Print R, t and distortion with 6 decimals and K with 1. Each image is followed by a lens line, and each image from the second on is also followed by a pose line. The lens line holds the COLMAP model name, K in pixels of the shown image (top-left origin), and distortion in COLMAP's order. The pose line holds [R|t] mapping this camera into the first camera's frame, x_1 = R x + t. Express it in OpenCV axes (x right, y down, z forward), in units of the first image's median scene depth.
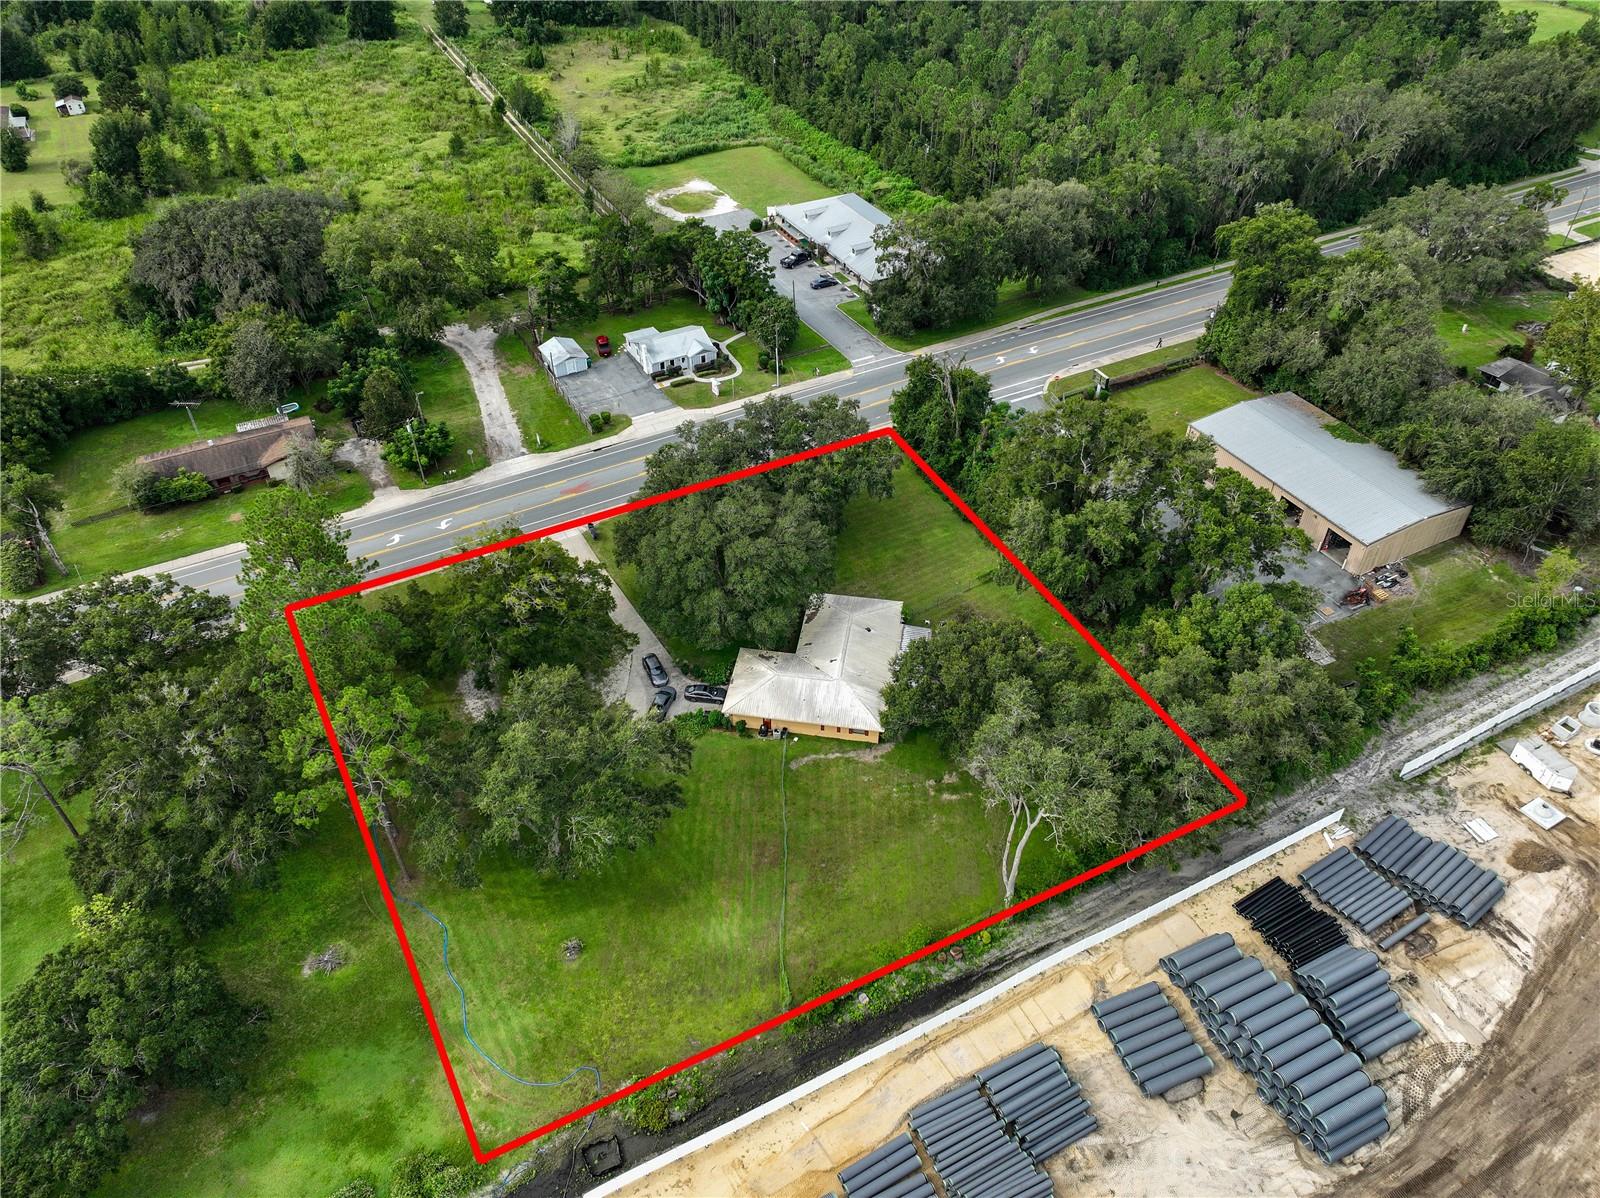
lens RADIAL K [[1135.8, 0, 800.8], [0, 1135.8, 597.4], [0, 0, 1]] dist [-0.004010, 0.022809]
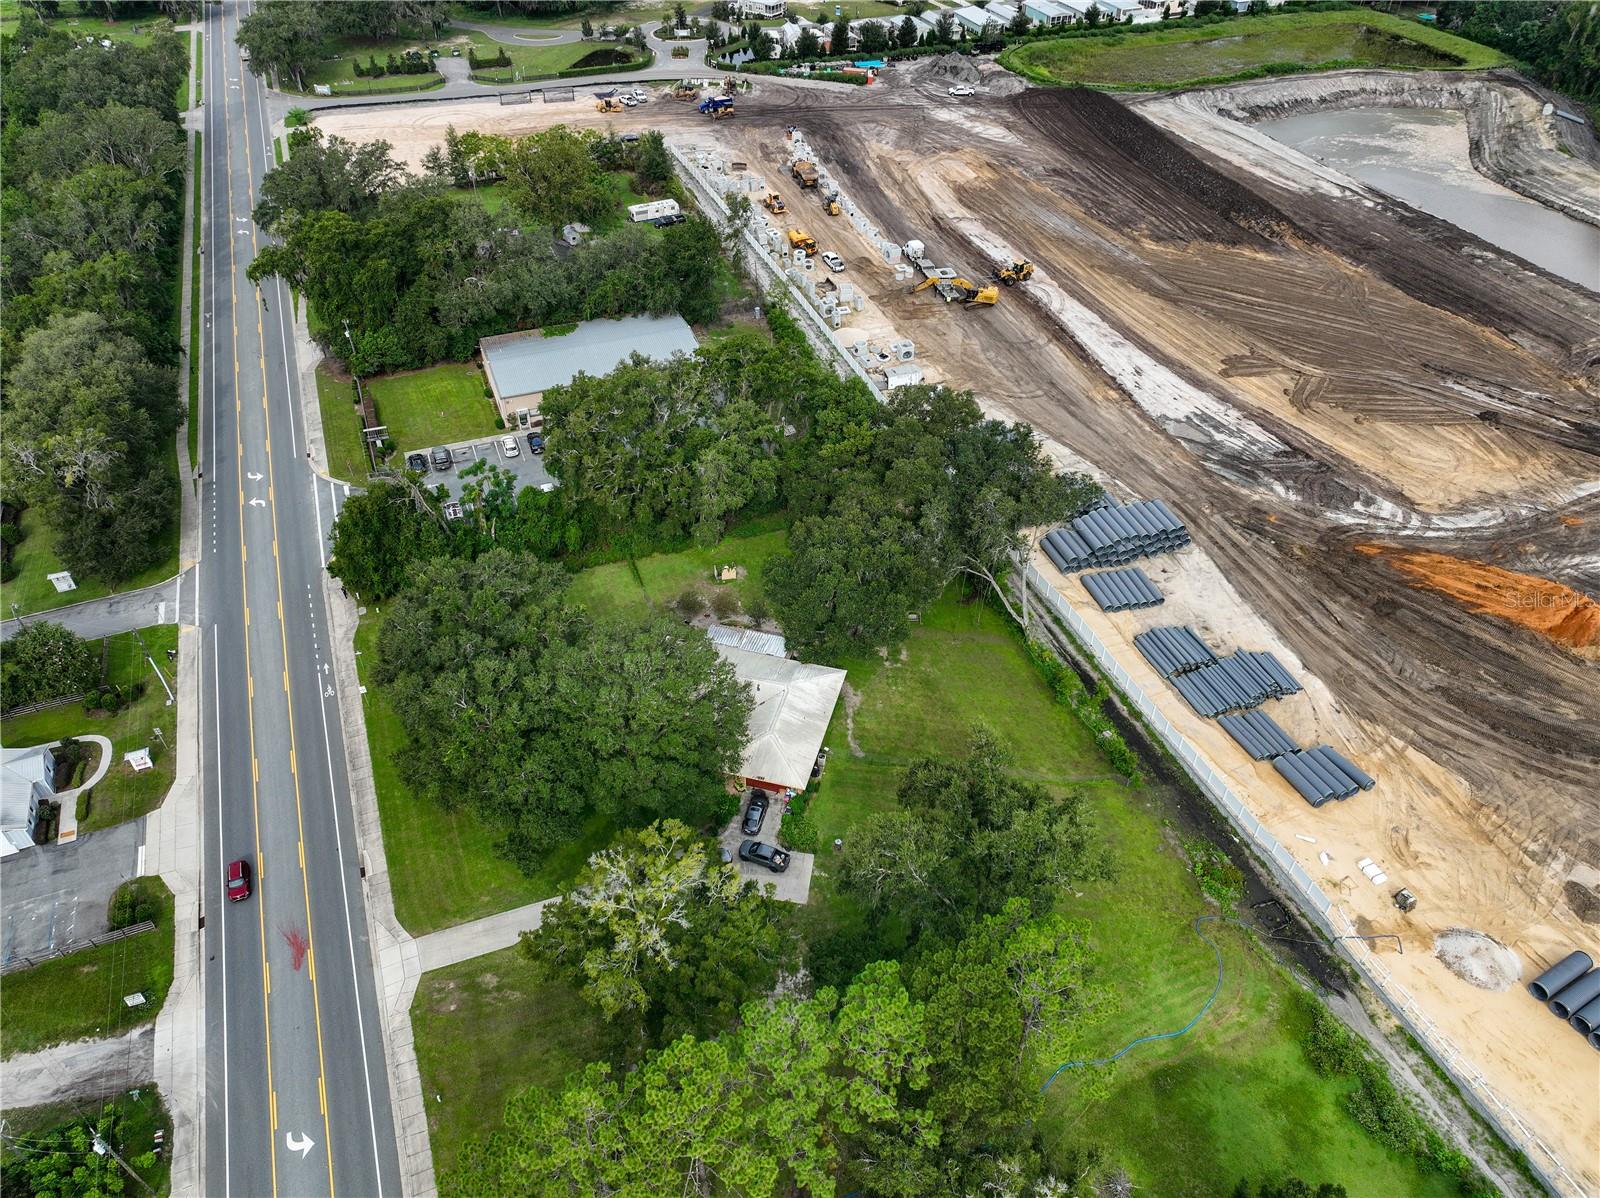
lens RADIAL K [[1135.8, 0, 800.8], [0, 1135.8, 597.4], [0, 0, 1]] dist [-0.004010, 0.022809]
pose [[0.109302, -0.645925, 0.755536, -0.656015], [0.642891, 0.625649, 0.441876, -0.401271], [-0.758119, 0.437429, 0.483644, 0.470910]]
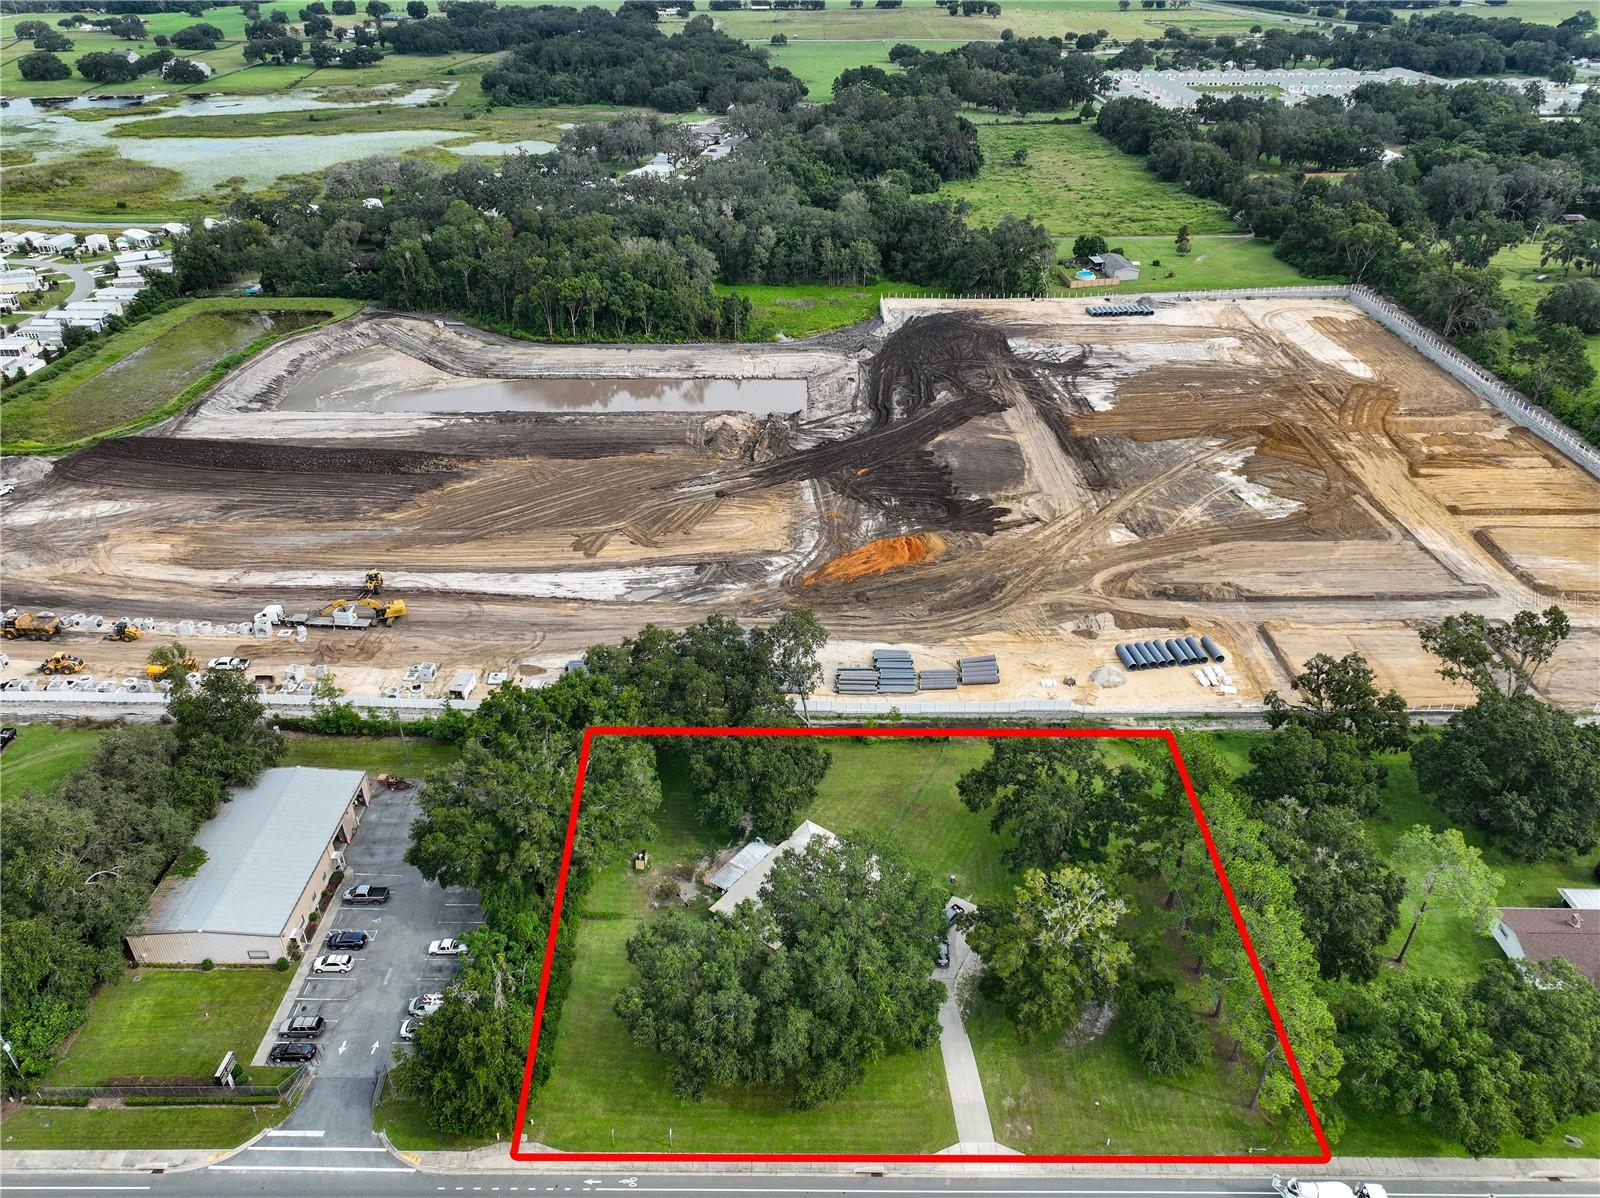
lens RADIAL K [[1131.5, 0, 800.9], [0, 1131.5, 603.5], [0, 0, 1]] dist [0.002199, 0.012455]
pose [[-0.882335, -0.242189, 0.403522, -0.387610], [0.307718, 0.351852, 0.884030, -1.126534], [-0.356083, 0.904182, -0.235925, 1.042033]]
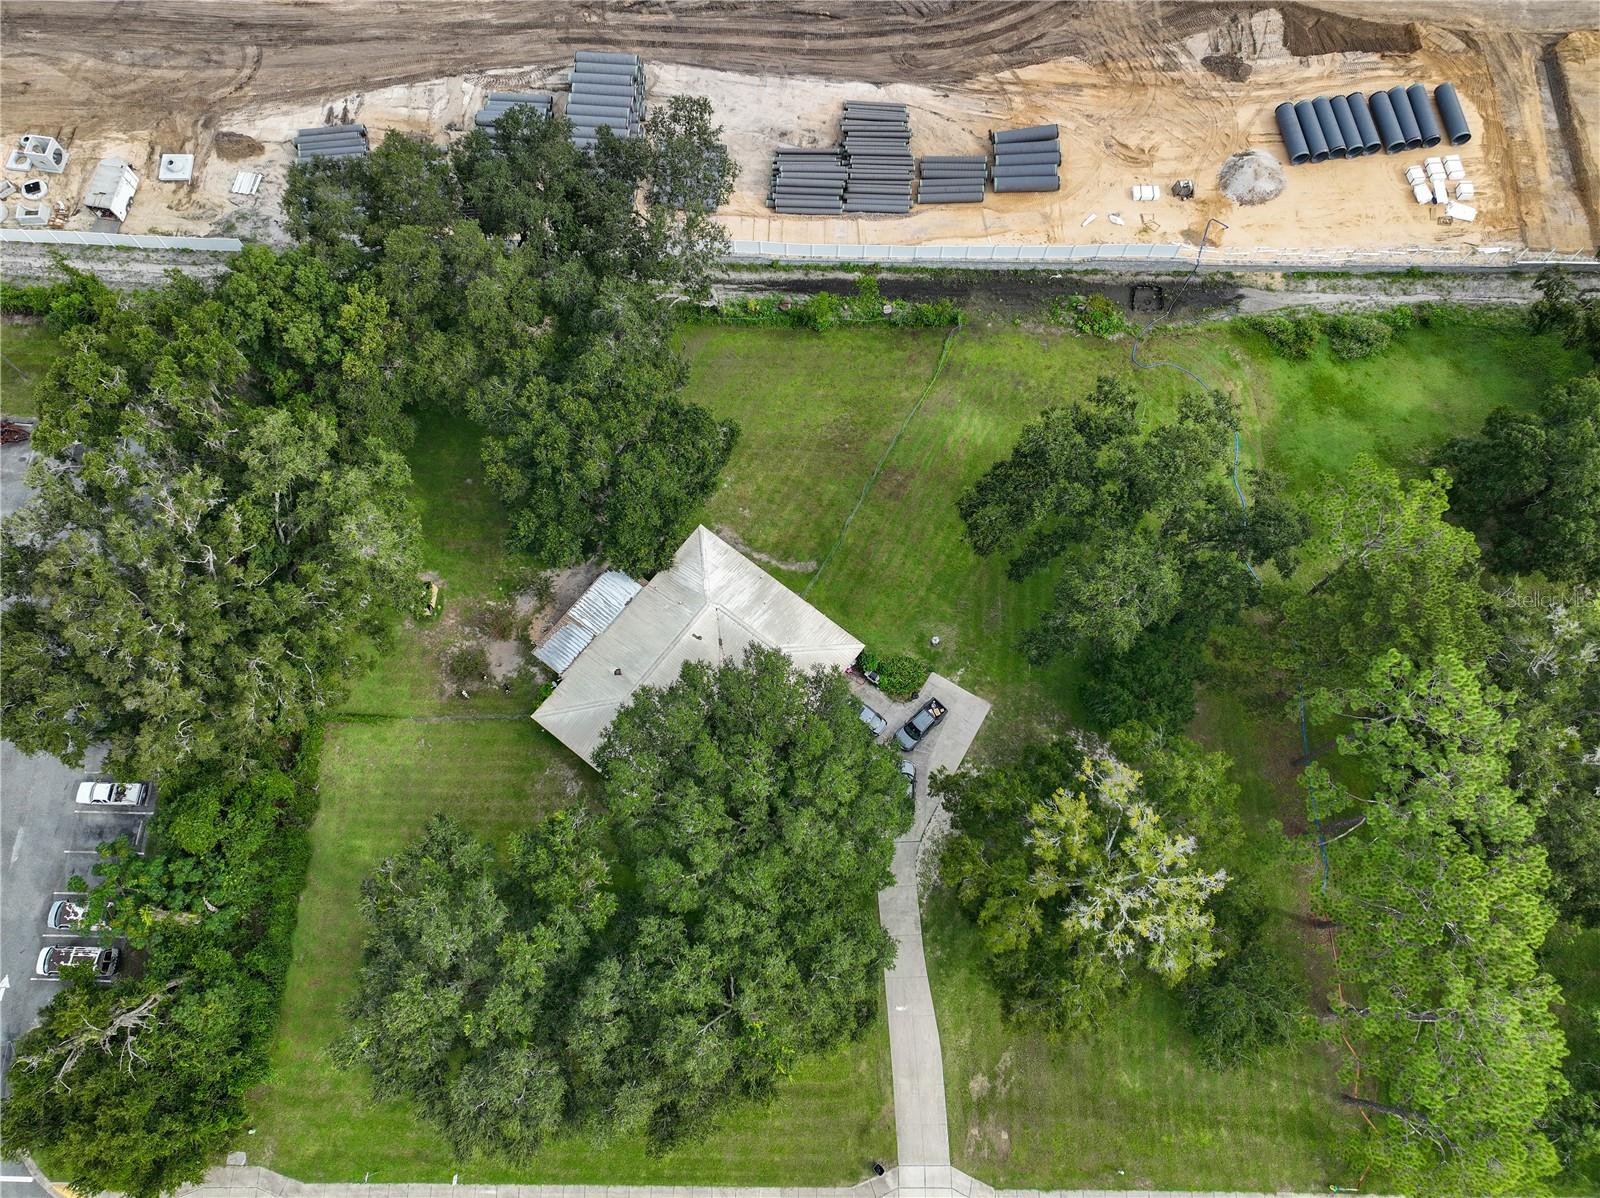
lens RADIAL K [[1135.8, 0, 800.8], [0, 1135.8, 597.4], [0, 0, 1]] dist [-0.004010, 0.022809]
pose [[-0.876256, -0.451938, 0.167116, -0.141379], [0.314949, -0.274713, 0.908482, -0.583210], [-0.364669, 0.848696, 0.383057, 0.678198]]
